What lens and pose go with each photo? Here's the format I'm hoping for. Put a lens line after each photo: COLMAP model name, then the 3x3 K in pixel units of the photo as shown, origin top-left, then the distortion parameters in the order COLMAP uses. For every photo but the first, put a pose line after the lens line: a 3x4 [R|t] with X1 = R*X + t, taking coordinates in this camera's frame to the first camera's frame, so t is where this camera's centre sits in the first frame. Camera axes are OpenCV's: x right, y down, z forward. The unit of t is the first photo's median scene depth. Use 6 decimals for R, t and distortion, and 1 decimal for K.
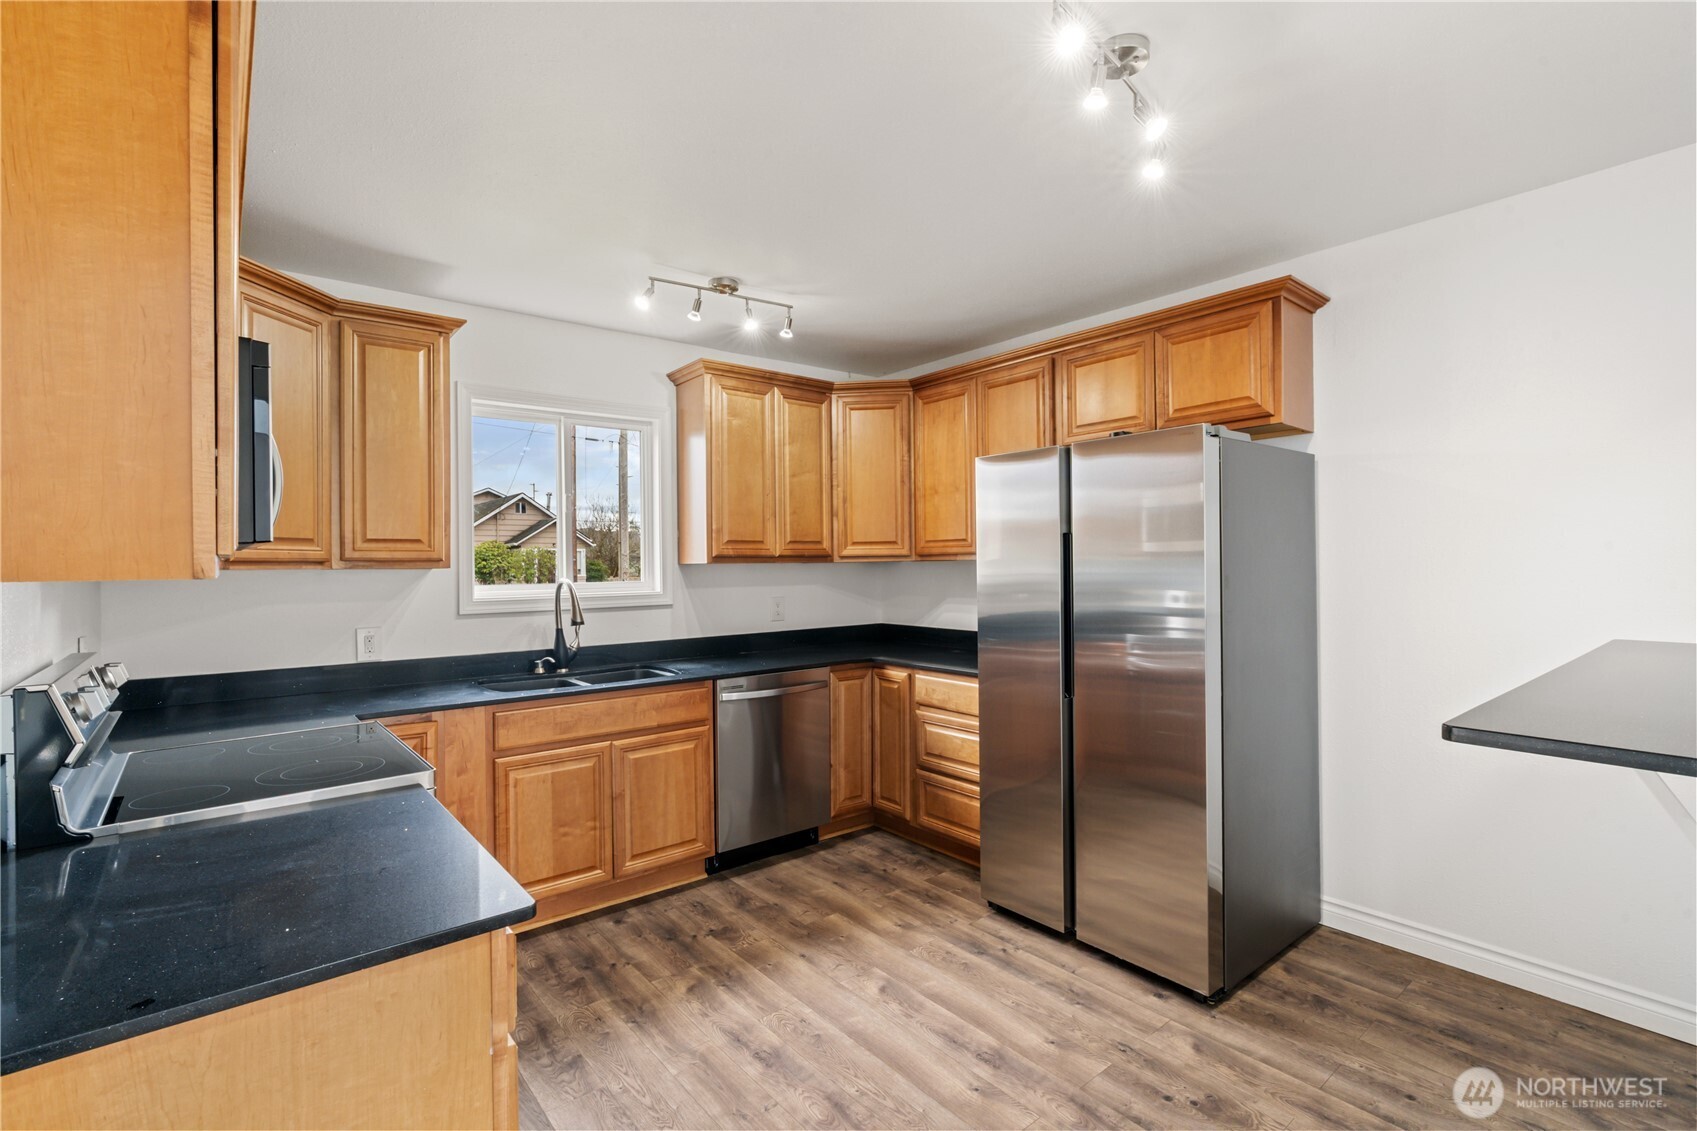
lens RADIAL K [[780.2, 0, 848.5], [0, 780.2, 565.5], [0, 0, 1]] dist [0.000505, 0.000611]
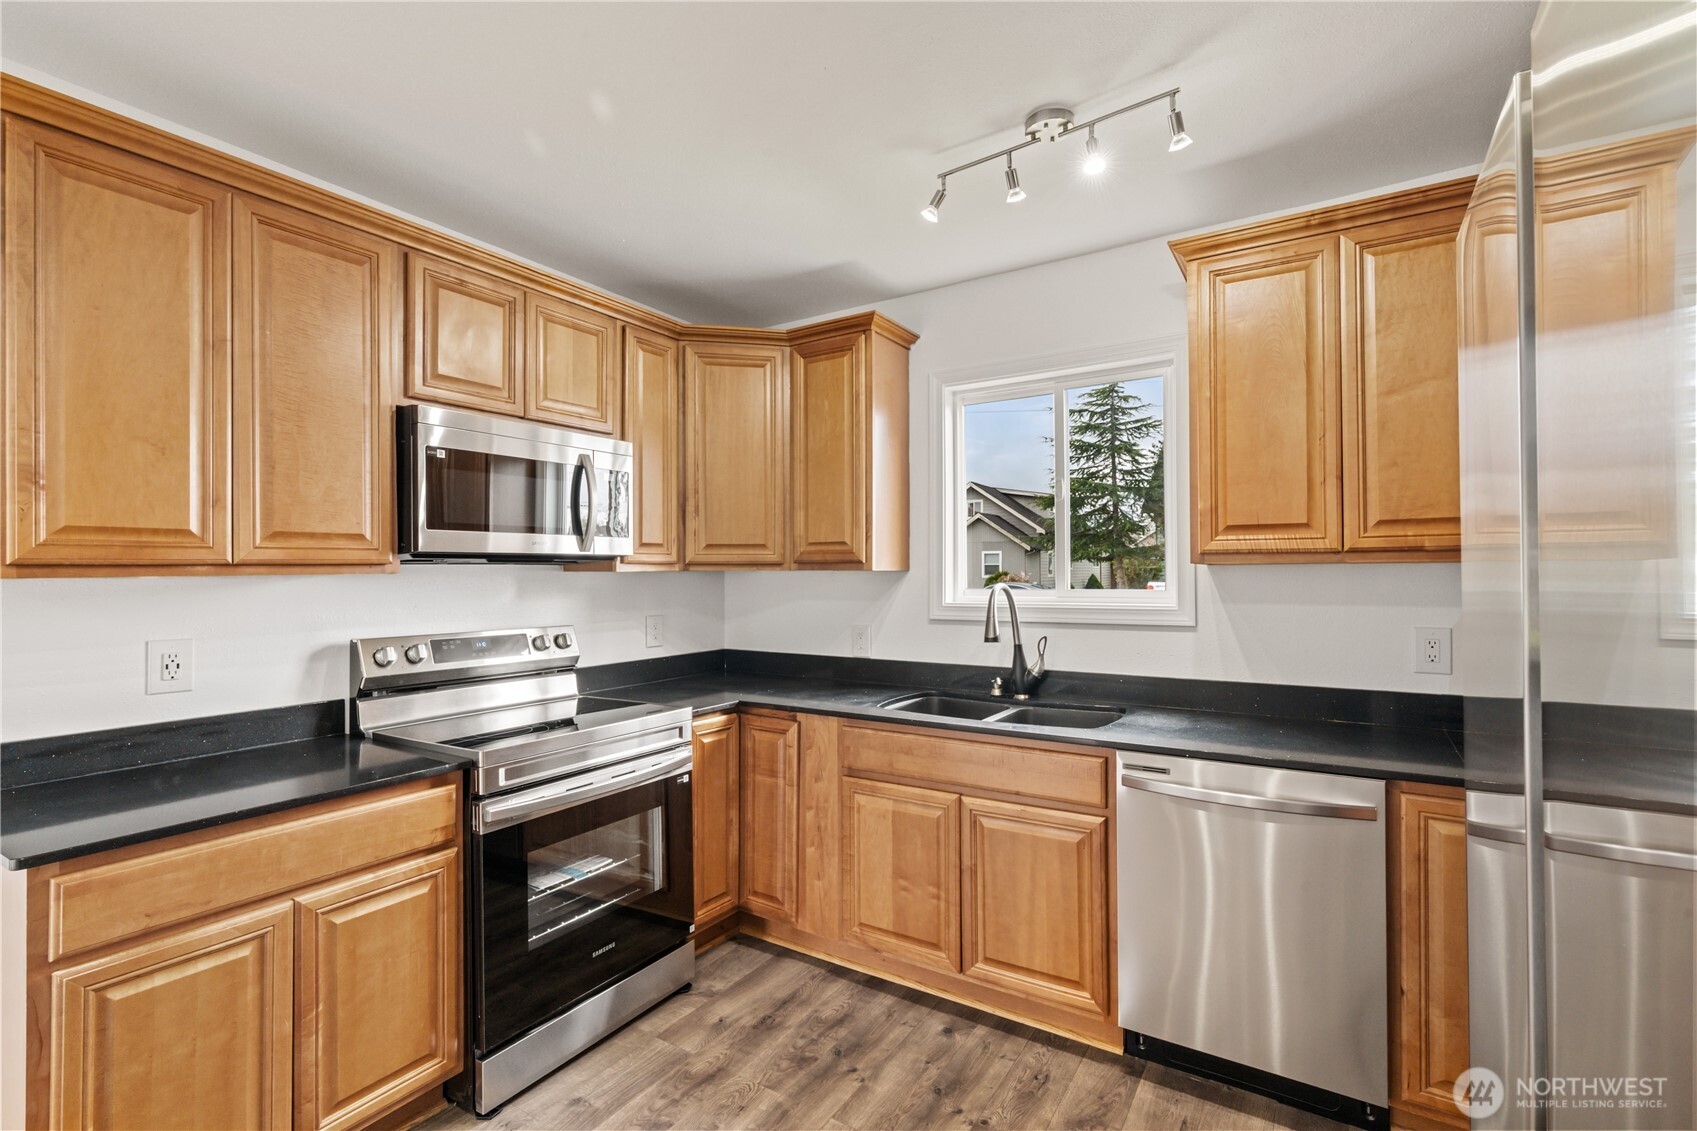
lens RADIAL K [[768.7, 0, 848.5], [0, 768.7, 565.5], [0, 0, 1]] dist [-0.013183, 0.006340]
pose [[0.314024, -0.001451, -0.949414, 0.379168], [-0.000869, 0.999998, -0.001816, -0.000230], [0.949415, 0.001395, 0.314022, 0.650938]]
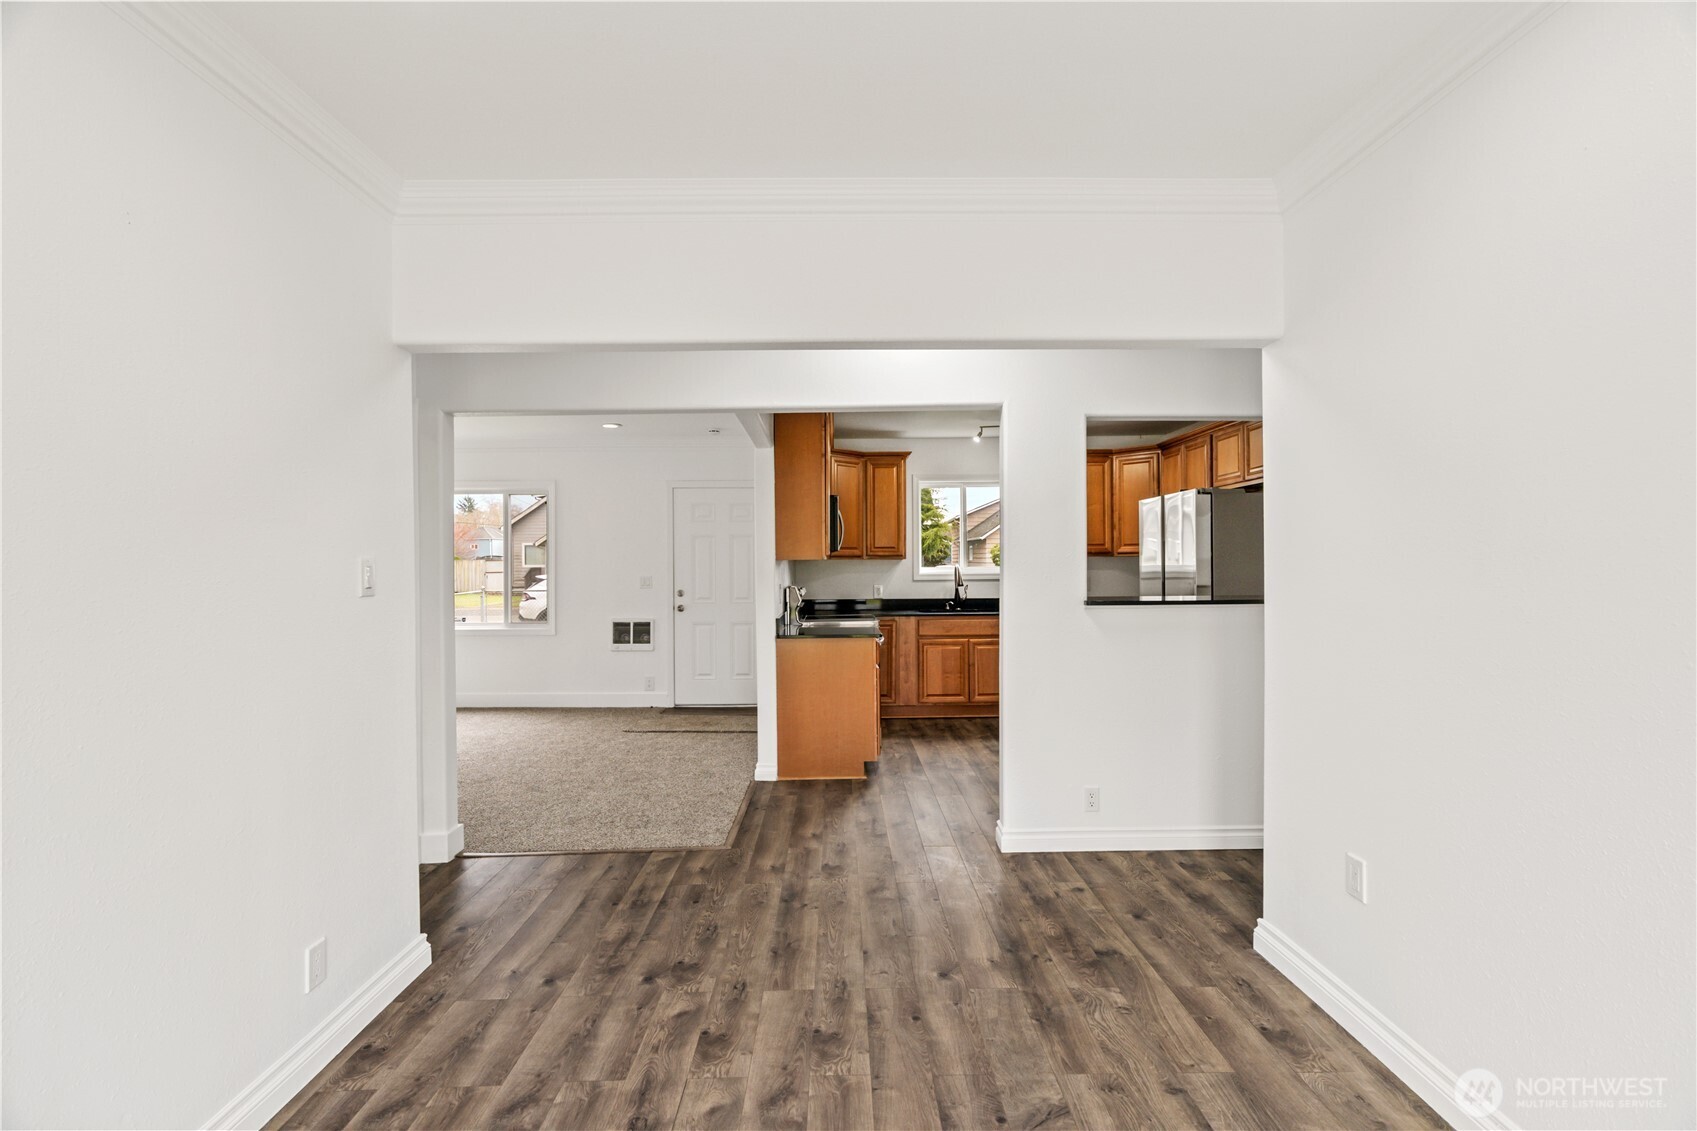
lens RADIAL K [[768.7, 0, 848.5], [0, 768.7, 565.5], [0, 0, 1]] dist [-0.013183, 0.006340]
pose [[0.787932, 0.005285, -0.615739, 0.740066], [-0.001052, 0.999973, 0.007237, 0.006125], [0.615761, -0.005054, 0.787917, -0.879385]]
